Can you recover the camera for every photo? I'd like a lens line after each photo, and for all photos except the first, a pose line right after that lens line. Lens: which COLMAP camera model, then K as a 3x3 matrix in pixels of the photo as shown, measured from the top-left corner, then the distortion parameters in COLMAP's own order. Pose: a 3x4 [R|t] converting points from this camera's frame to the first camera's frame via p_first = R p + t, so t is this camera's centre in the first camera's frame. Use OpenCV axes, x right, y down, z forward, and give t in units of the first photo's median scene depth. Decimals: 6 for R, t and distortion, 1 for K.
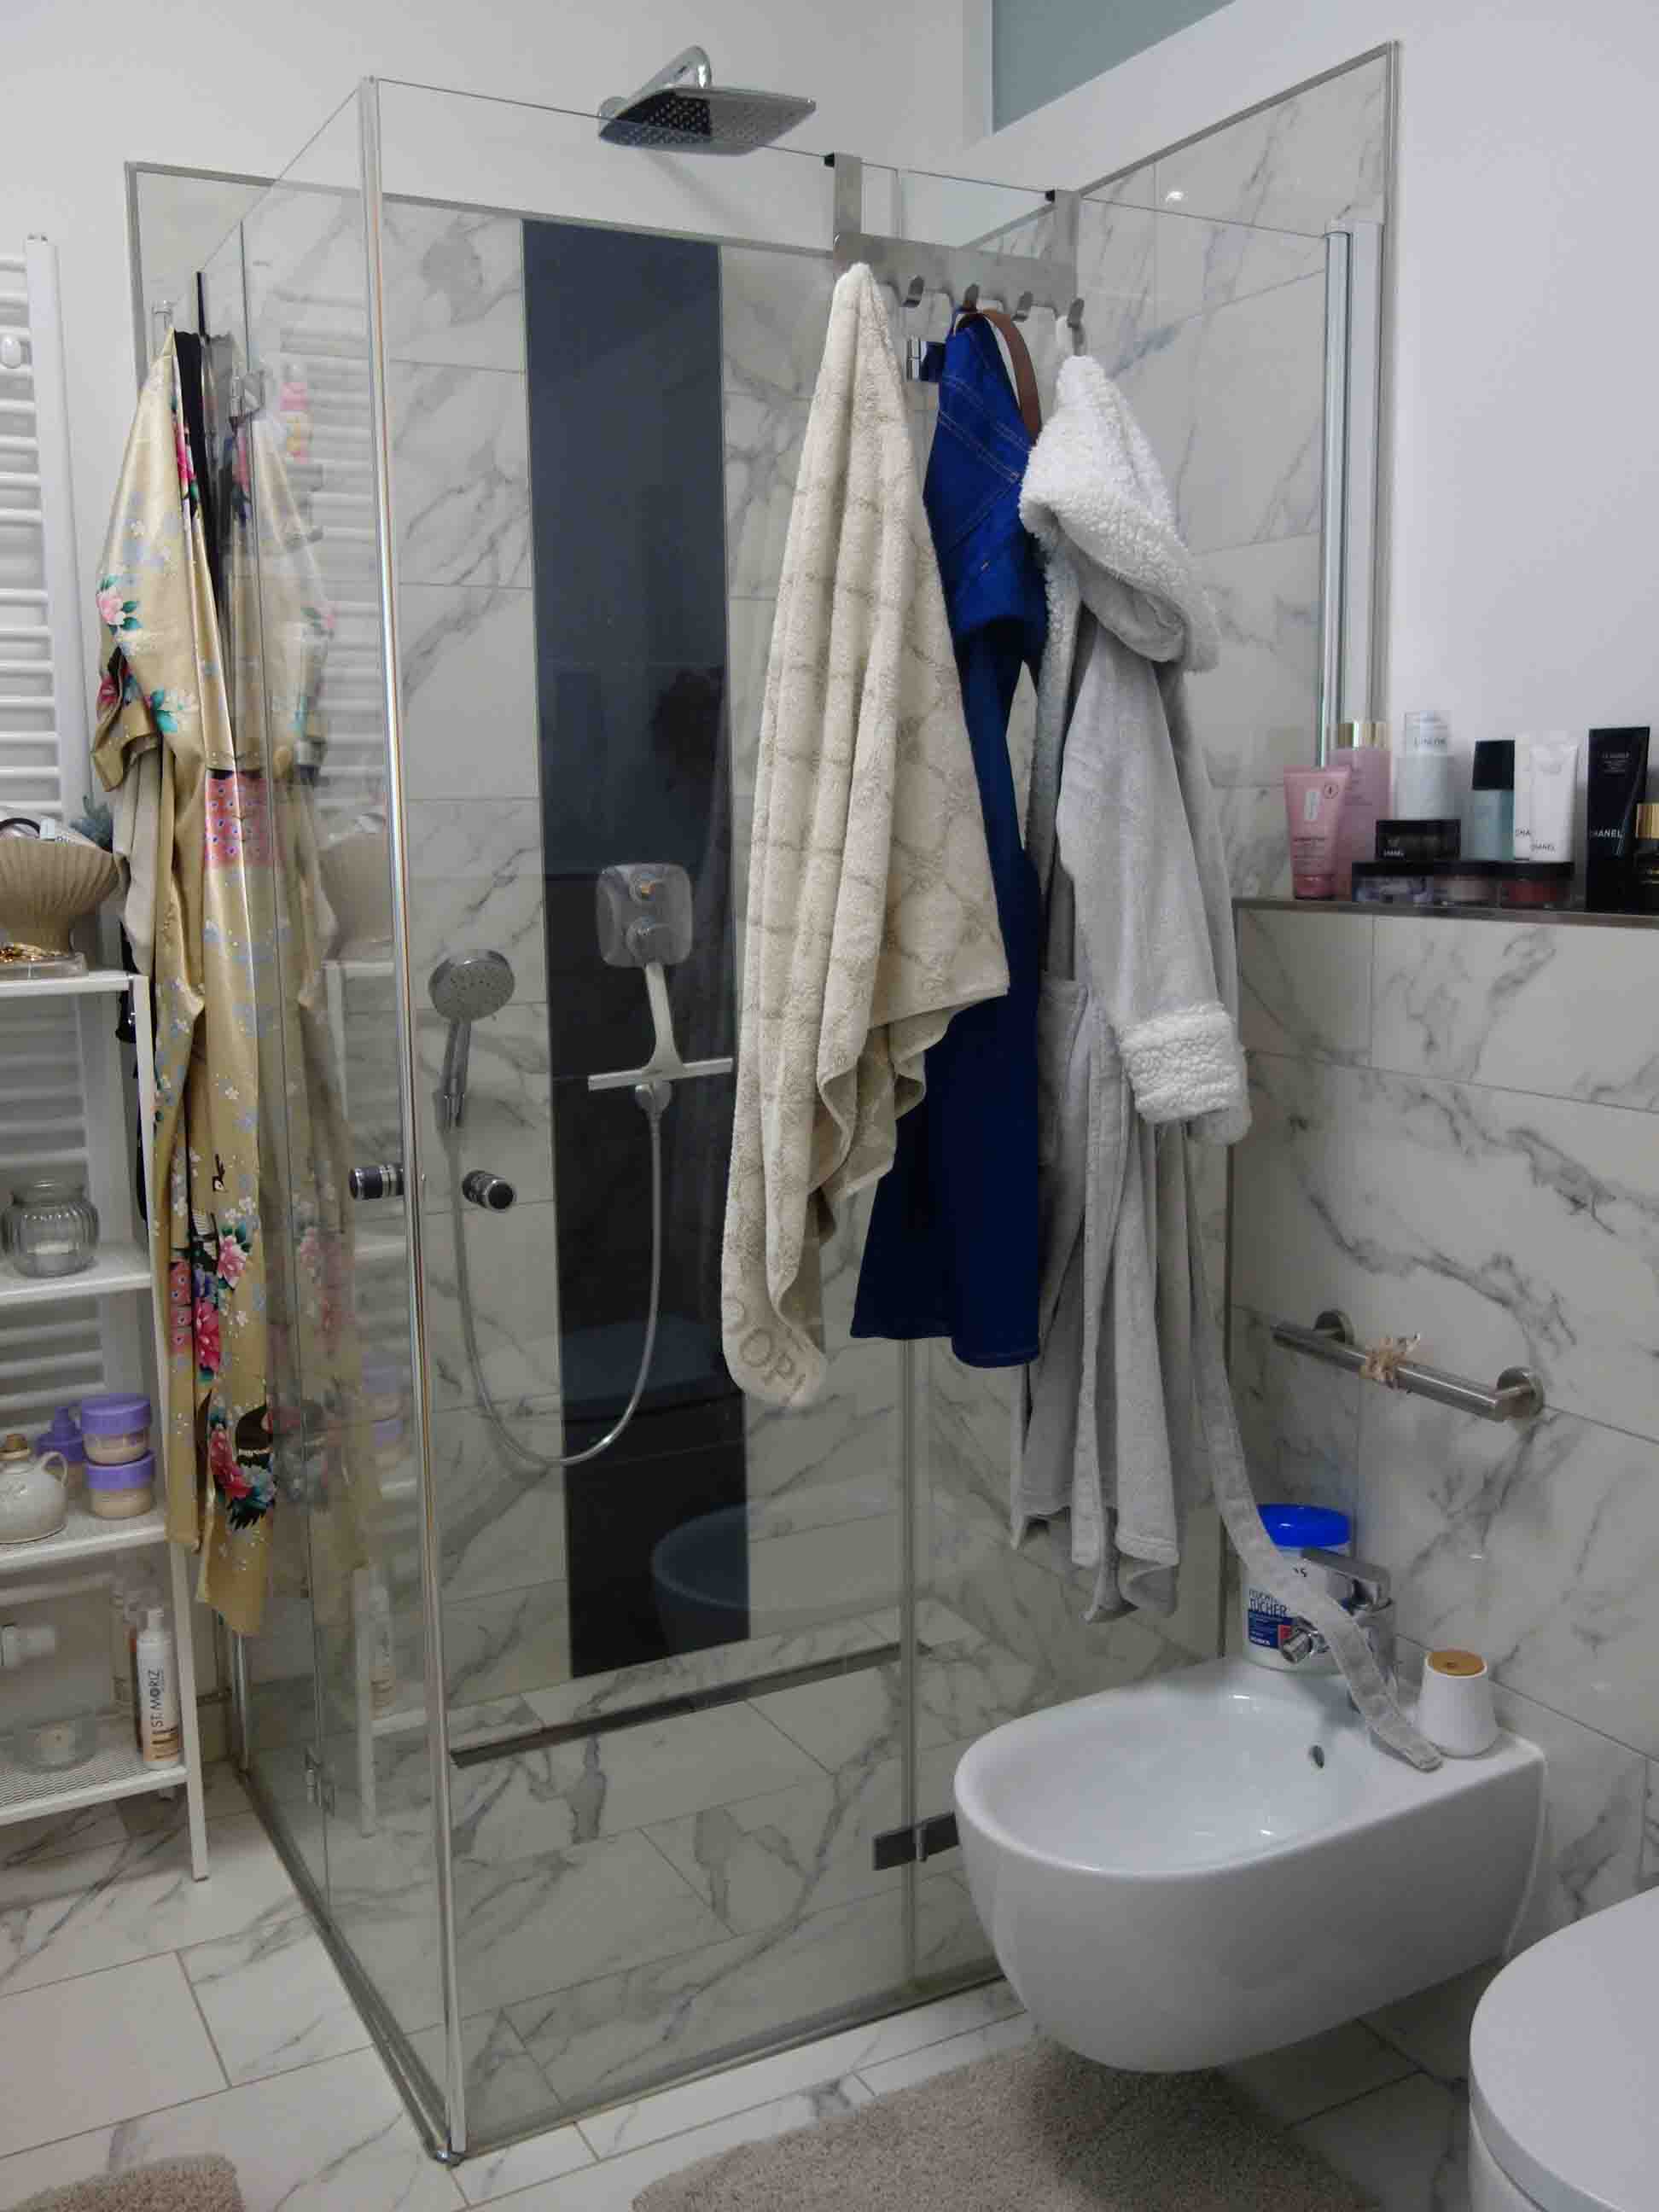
lens RADIAL K [[1984.9, 0, 829.5], [0, 1984.9, 1106.0], [0, 0, 1]] dist [-0.016669, -0.002058]
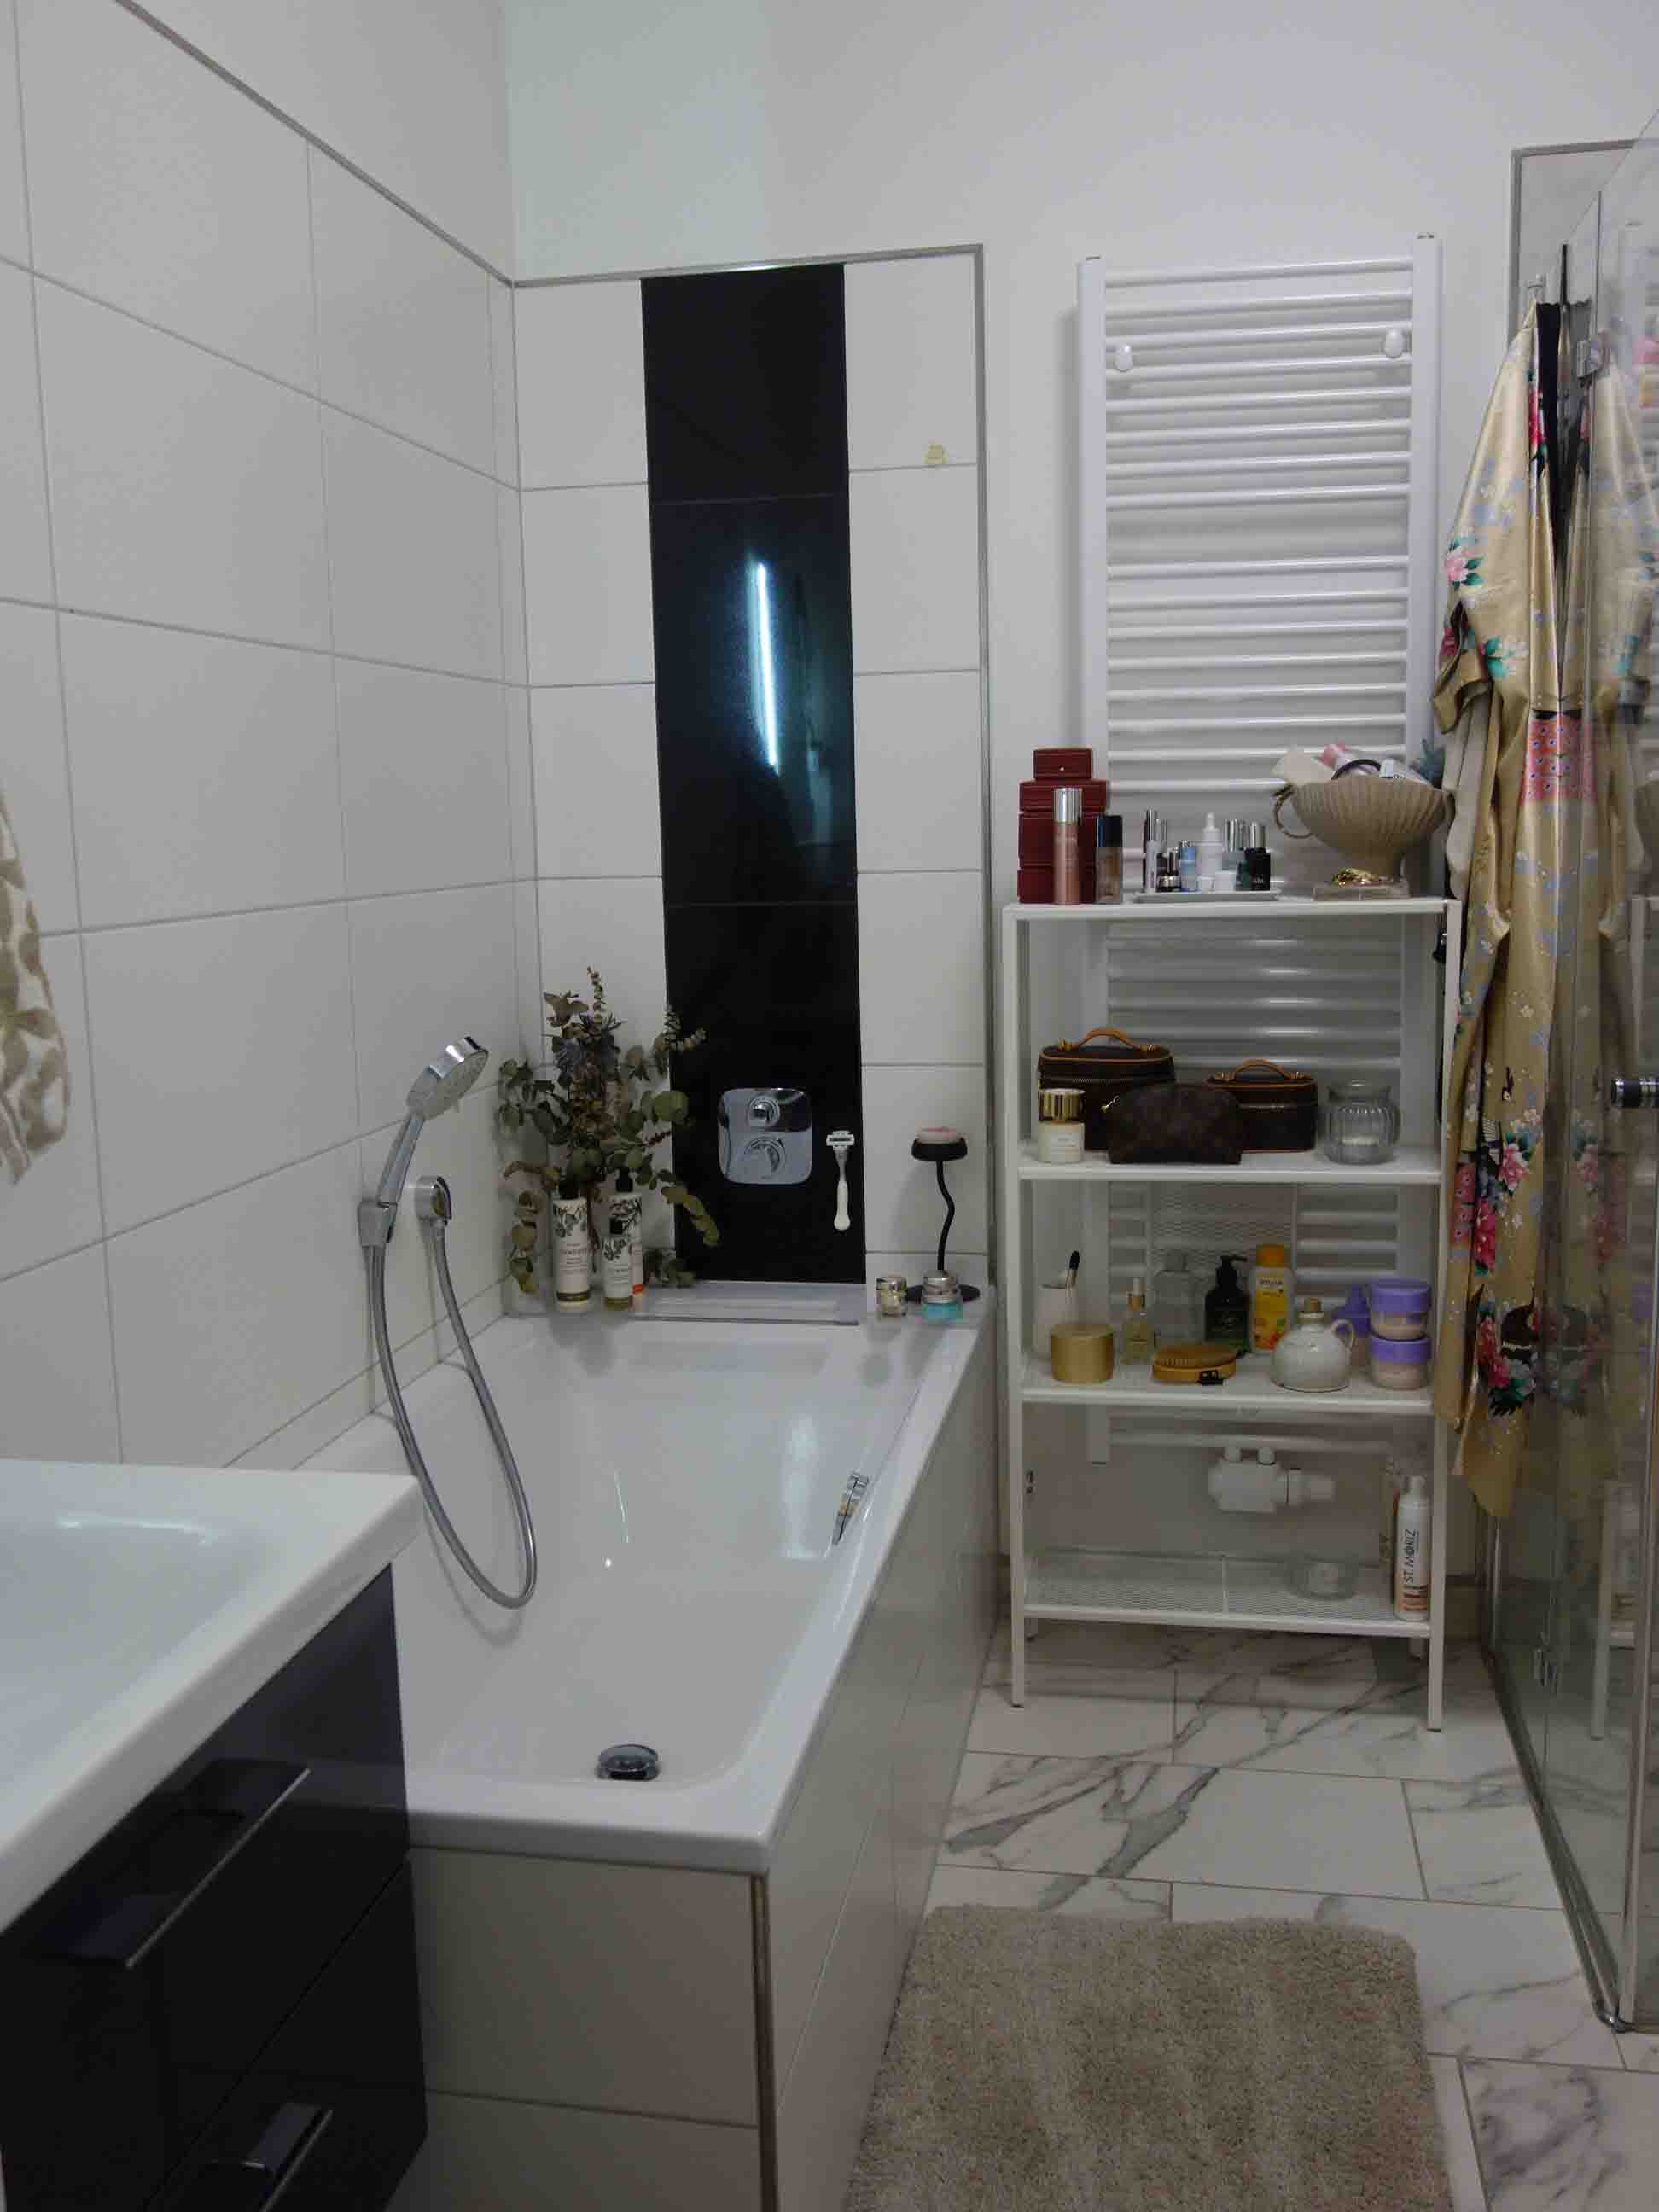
lens RADIAL K [[1984.9, 0, 829.5], [0, 1984.9, 1106.0], [0, 0, 1]] dist [-0.016669, -0.002058]
pose [[0.779405, 0.090502, -0.619949, 0.074715], [-0.080392, 0.995779, 0.044298, 0.027254], [0.621341, 0.015312, 0.783391, -0.078367]]
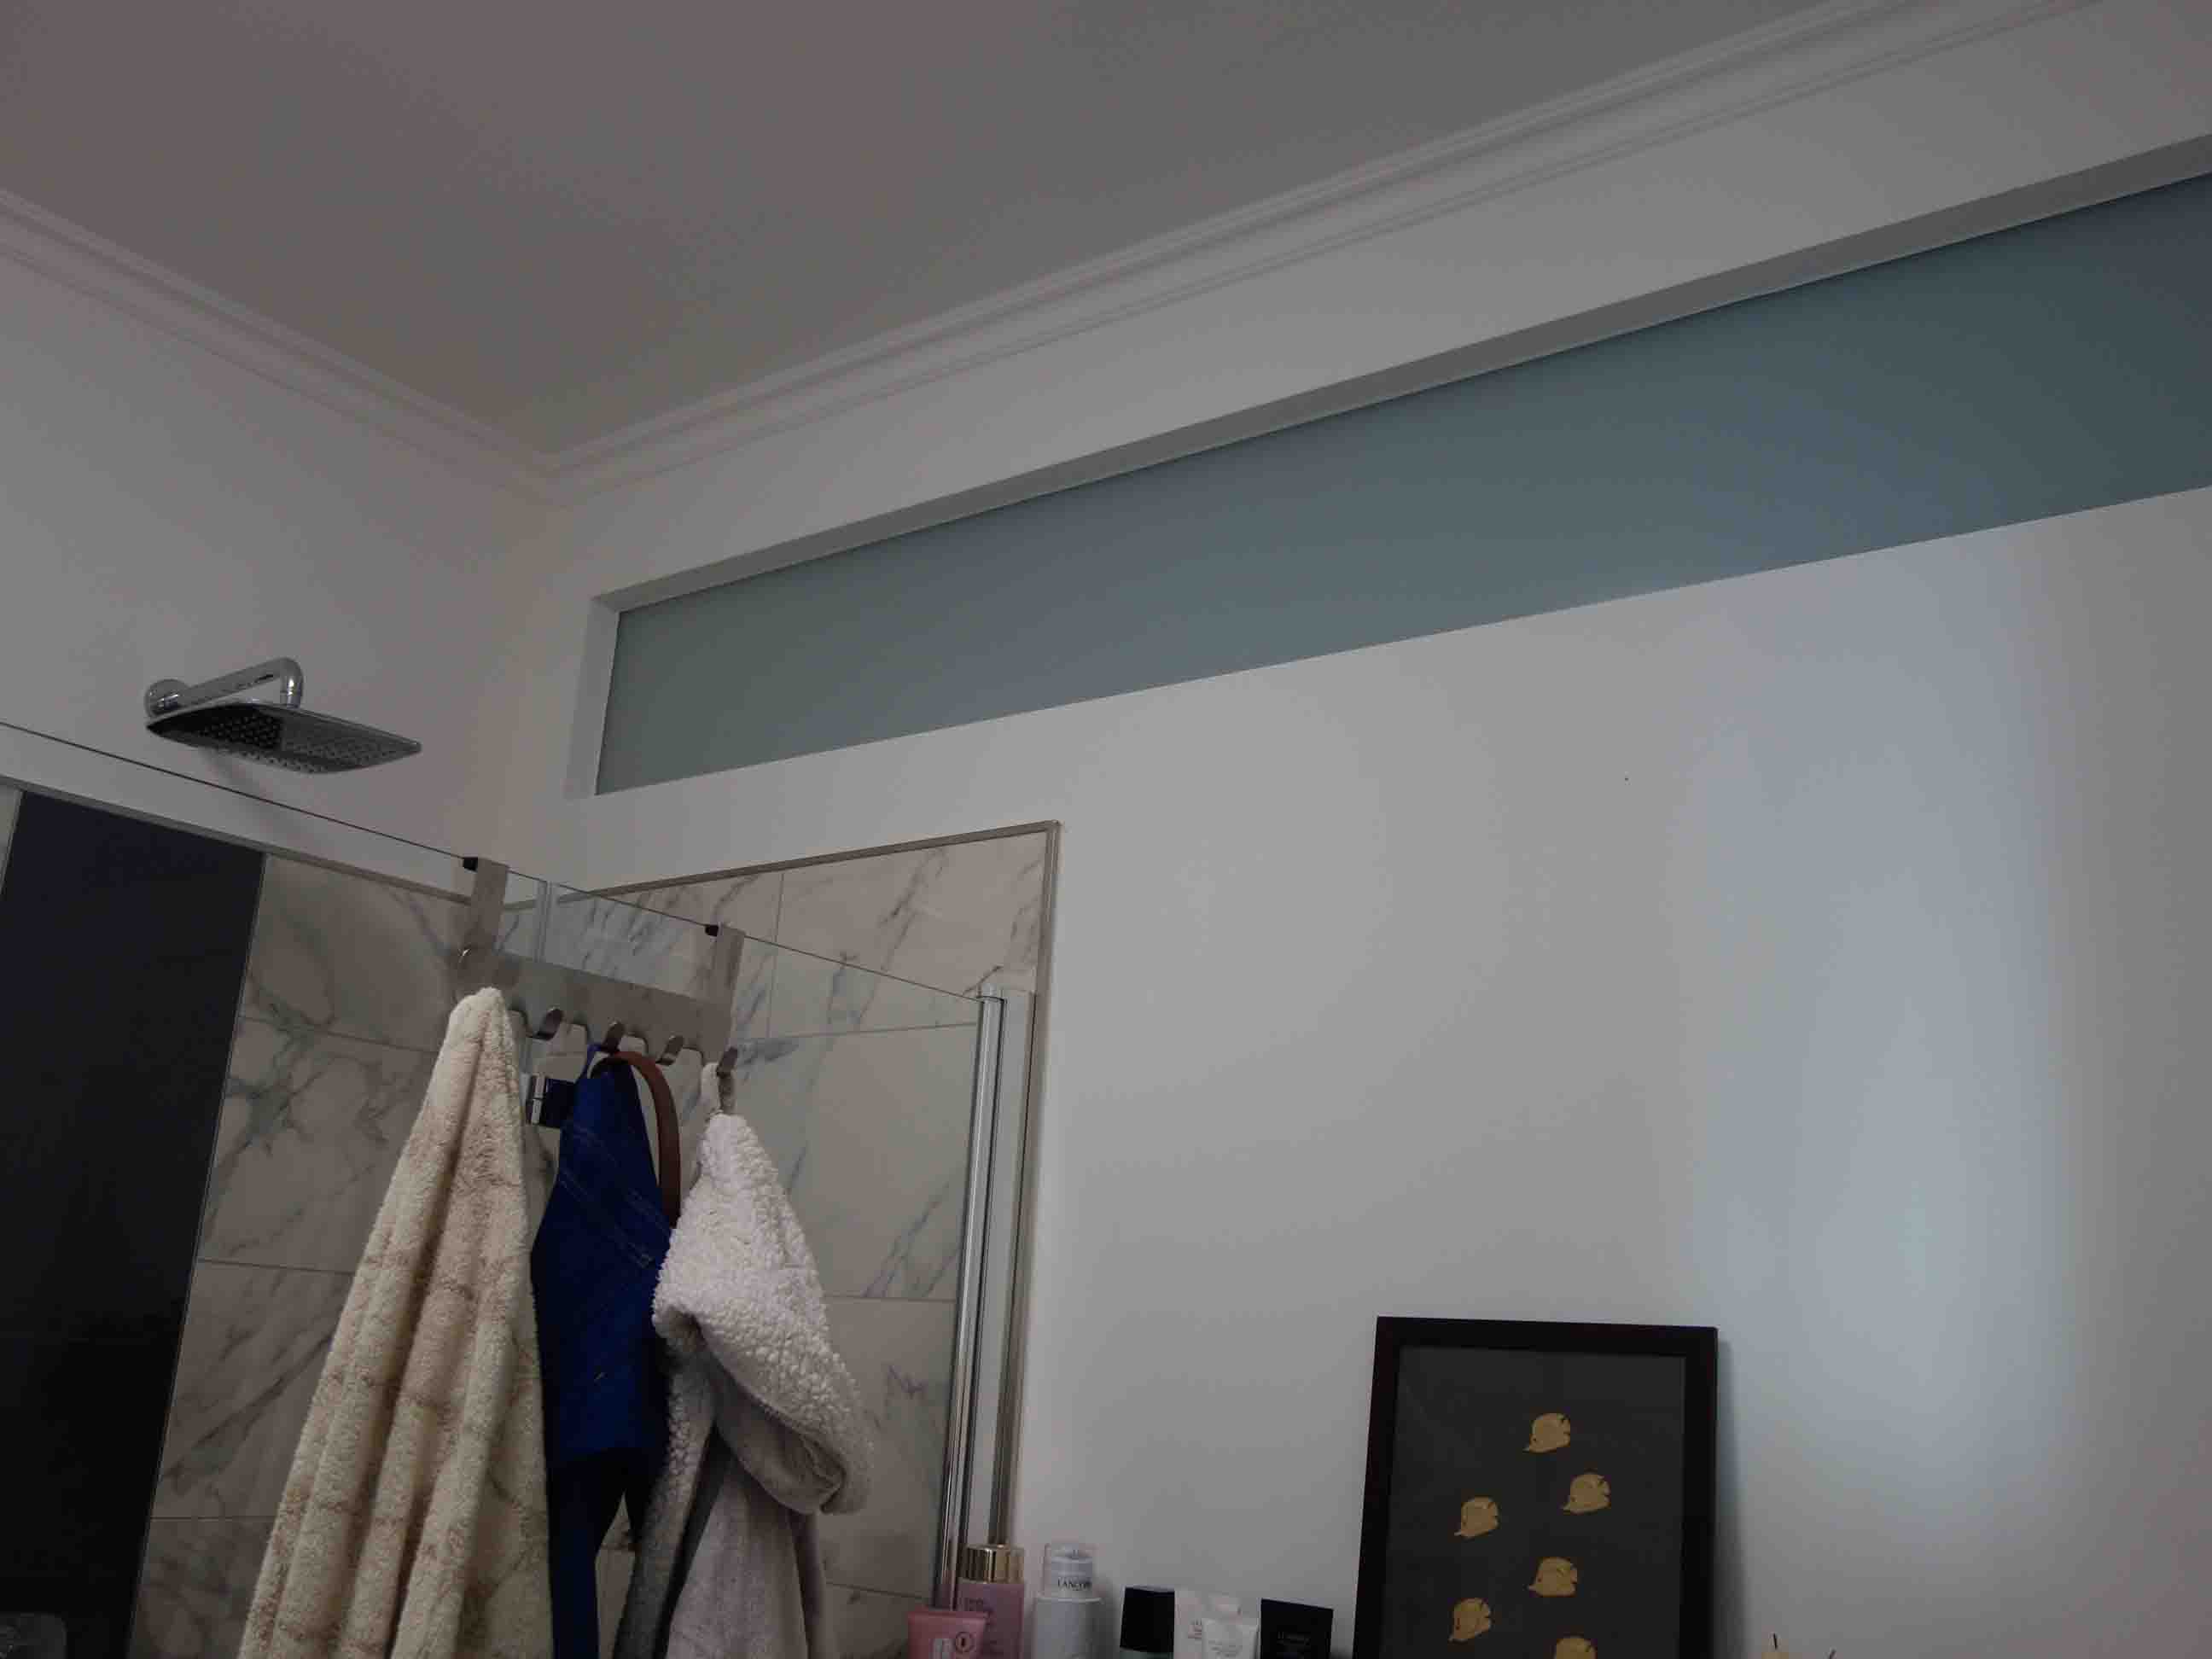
lens RADIAL K [[1984.9, 0, 1106.0], [0, 1984.9, 829.5], [0, 0, 1]] dist [-0.016669, -0.002058]
pose [[0.909935, 0.176565, 0.375292, -0.053849], [-0.014755, 0.918067, -0.396150, -0.121846], [-0.414489, 0.354933, 0.837986, 0.134877]]
